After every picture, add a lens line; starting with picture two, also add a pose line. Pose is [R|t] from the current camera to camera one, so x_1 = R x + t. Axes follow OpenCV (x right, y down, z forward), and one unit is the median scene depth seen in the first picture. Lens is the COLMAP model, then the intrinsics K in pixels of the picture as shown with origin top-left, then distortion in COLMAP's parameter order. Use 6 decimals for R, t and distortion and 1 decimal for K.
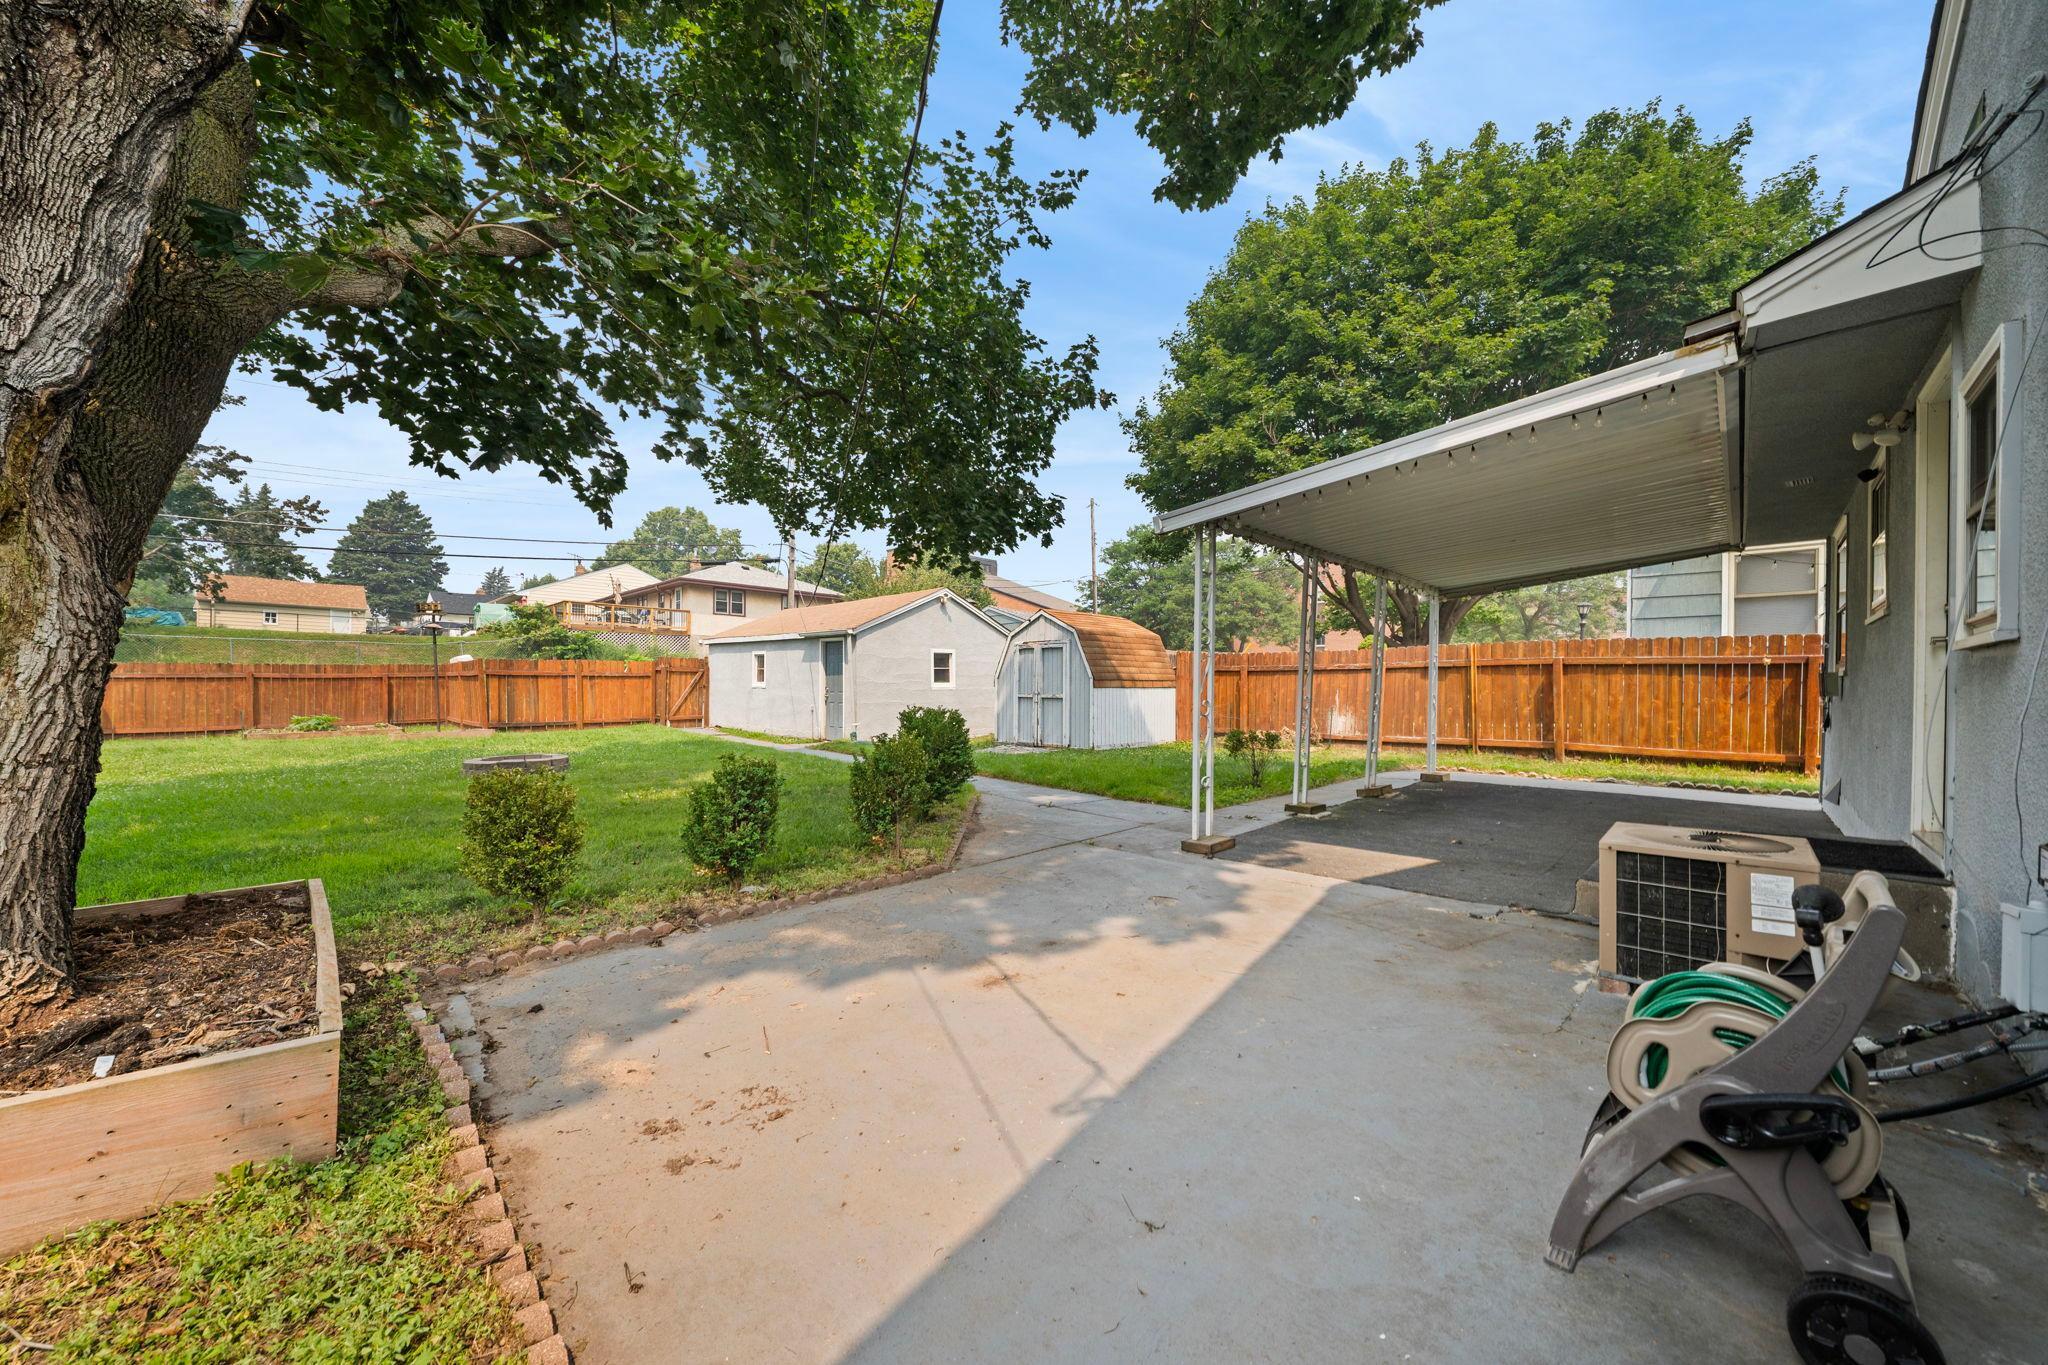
lens RADIAL K [[735.2, 0, 1012.0], [0, 735.2, 696.7], [0, 0, 1]] dist [-0.007376, -0.000206]
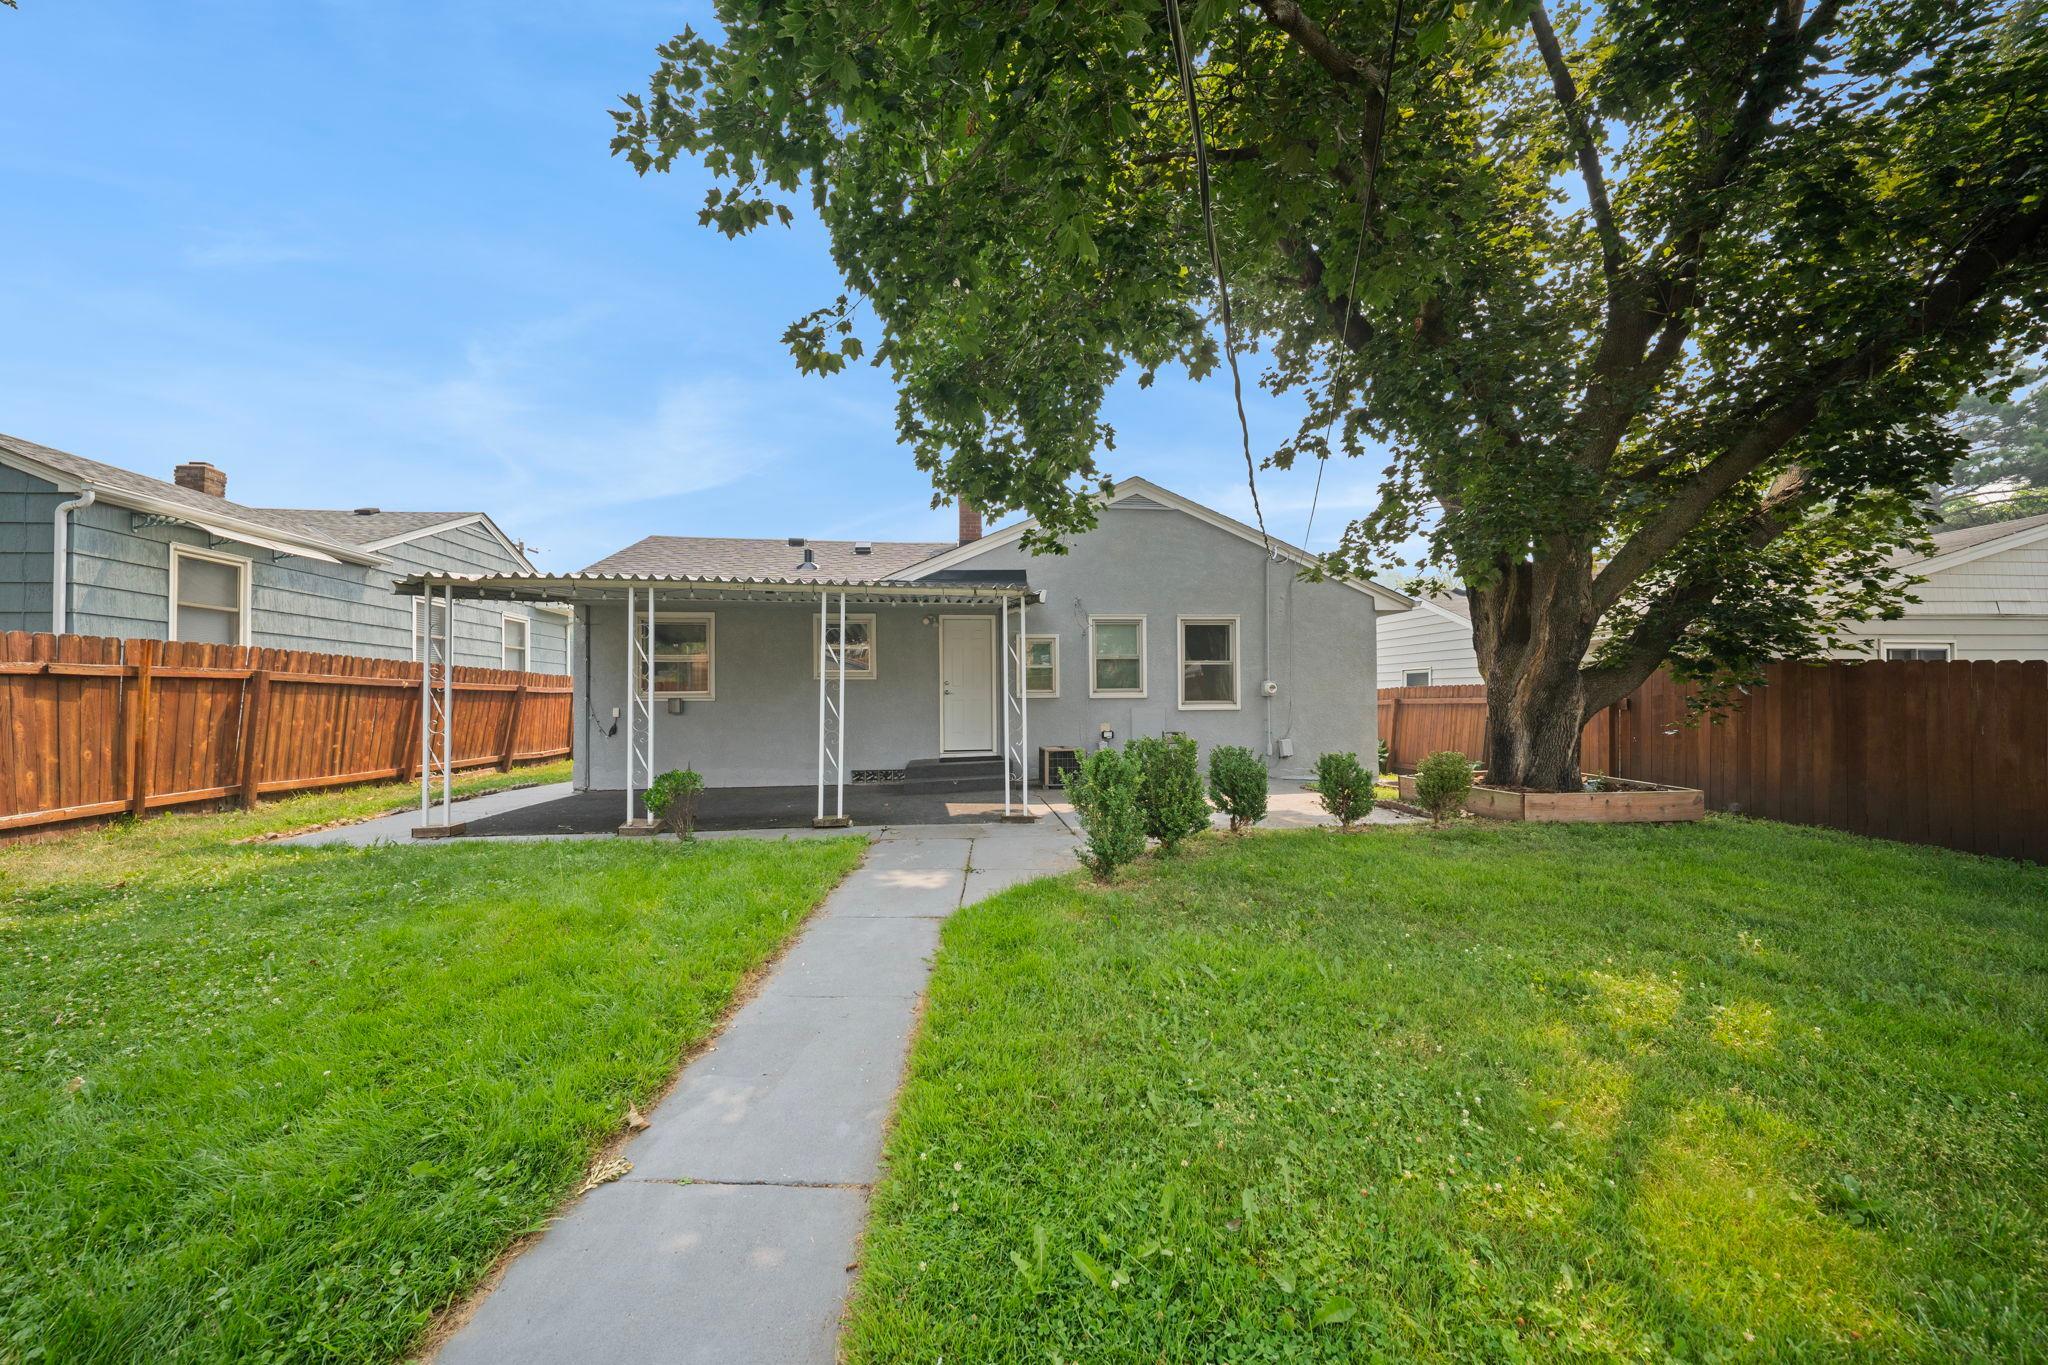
lens RADIAL K [[735.2, 0, 1027.1], [0, 735.2, 690.8], [0, 0, 1]] dist [-0.007376, -0.000206]
pose [[-0.791854, 0.006792, 0.610673, -0.363256], [0.008514, 0.999964, -0.000081, -0.028768], [-0.610651, 0.005135, -0.791883, 1.212208]]
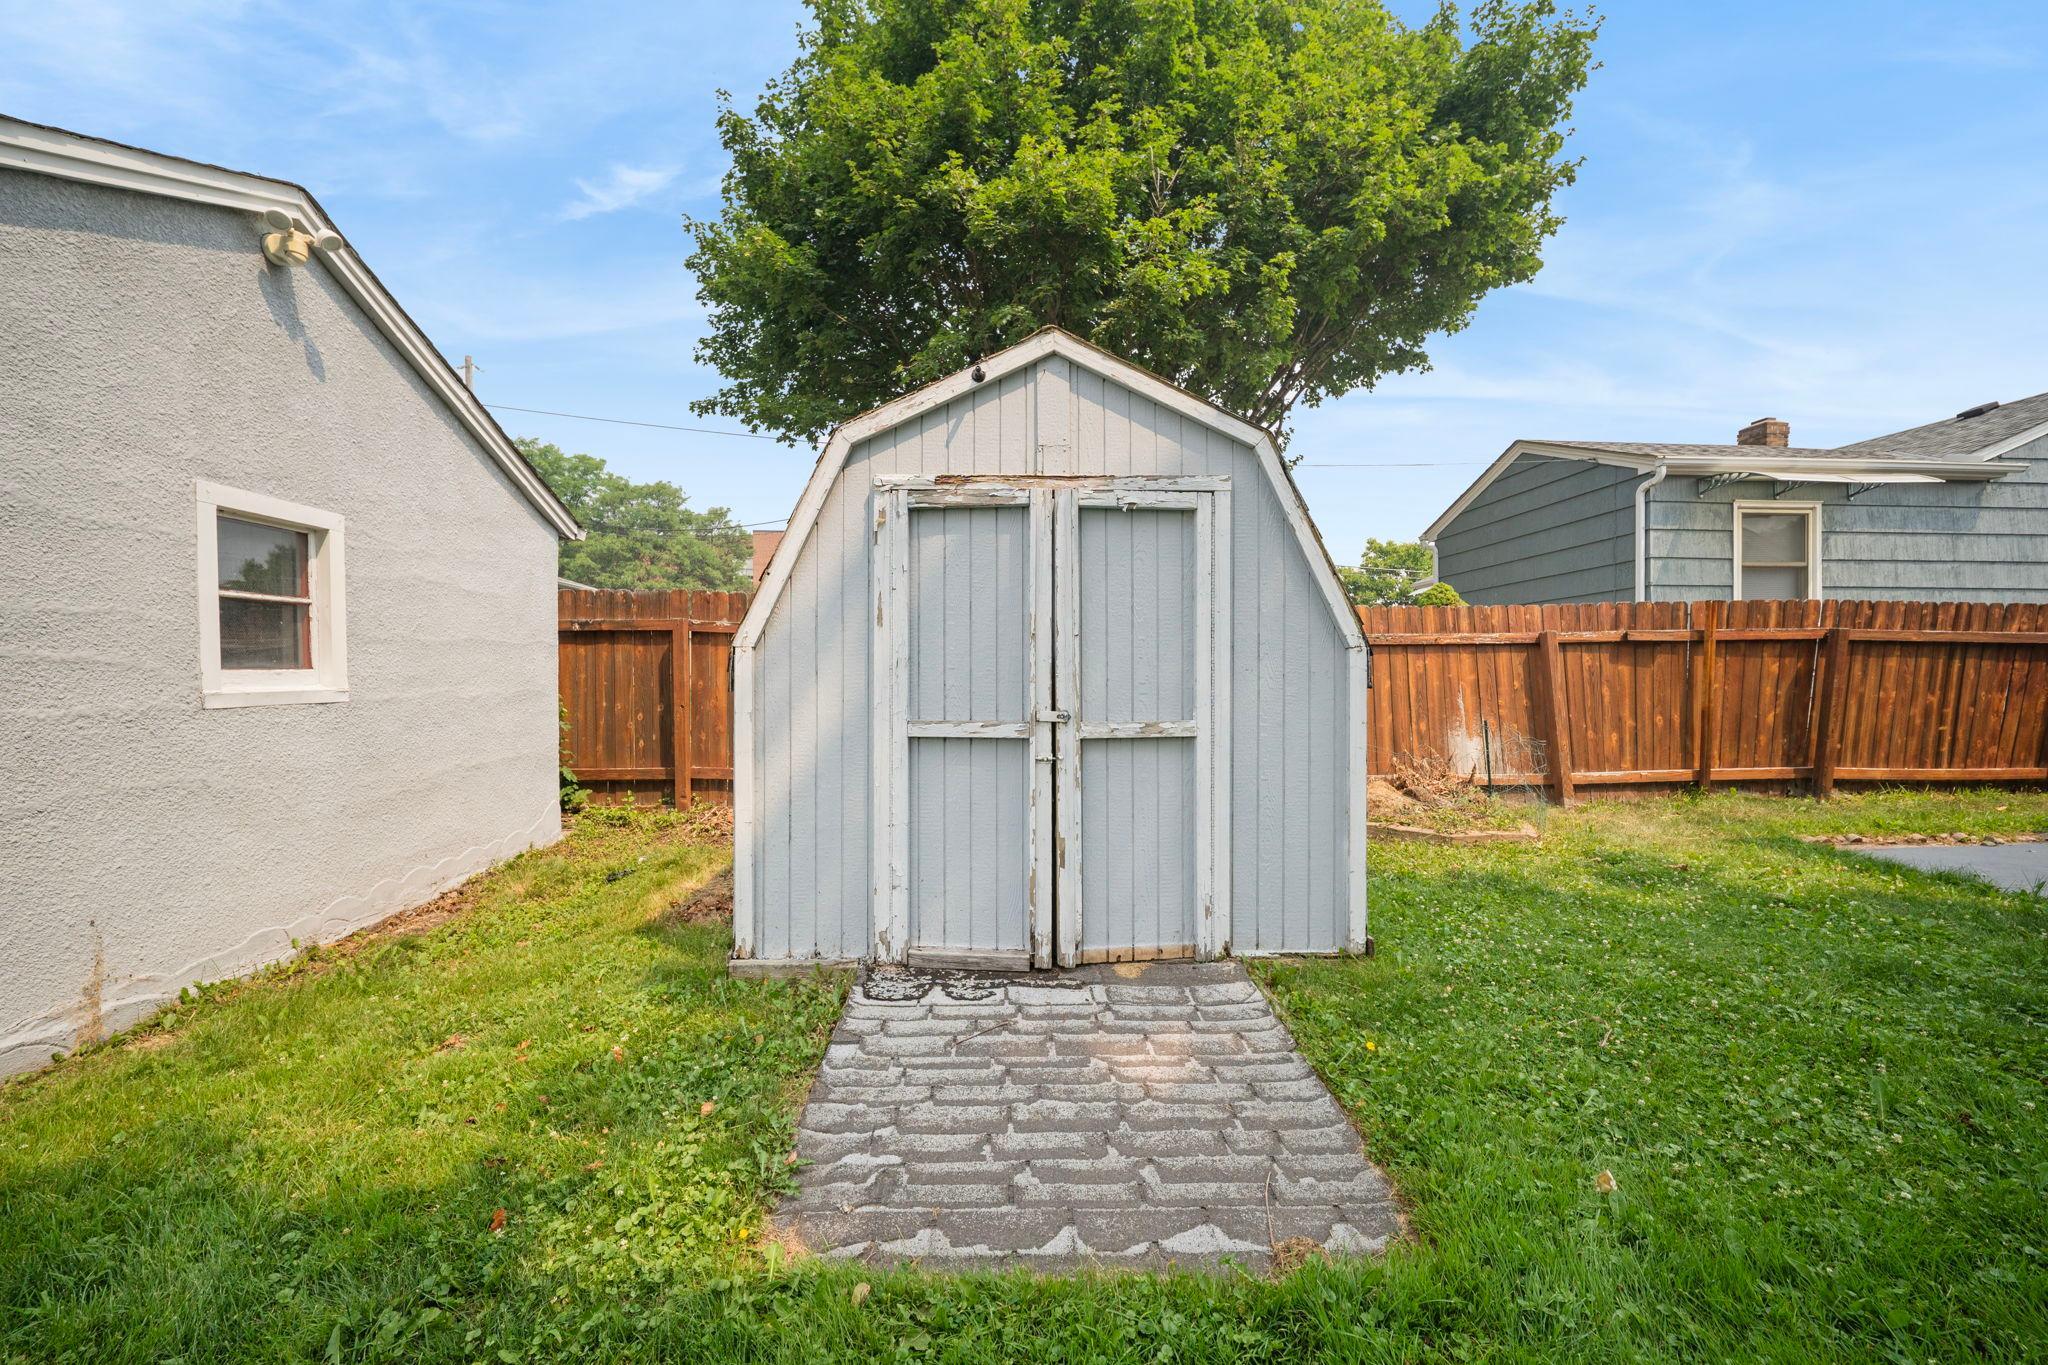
lens RADIAL K [[735.2, 0, 1011.6], [0, 735.2, 686.4], [0, 0, 1]] dist [-0.007376, -0.000206]
pose [[0.670898, -0.013365, 0.741429, -0.173859], [0.015882, 0.999867, 0.003652, -0.020729], [-0.741379, 0.009325, 0.671021, 1.202077]]
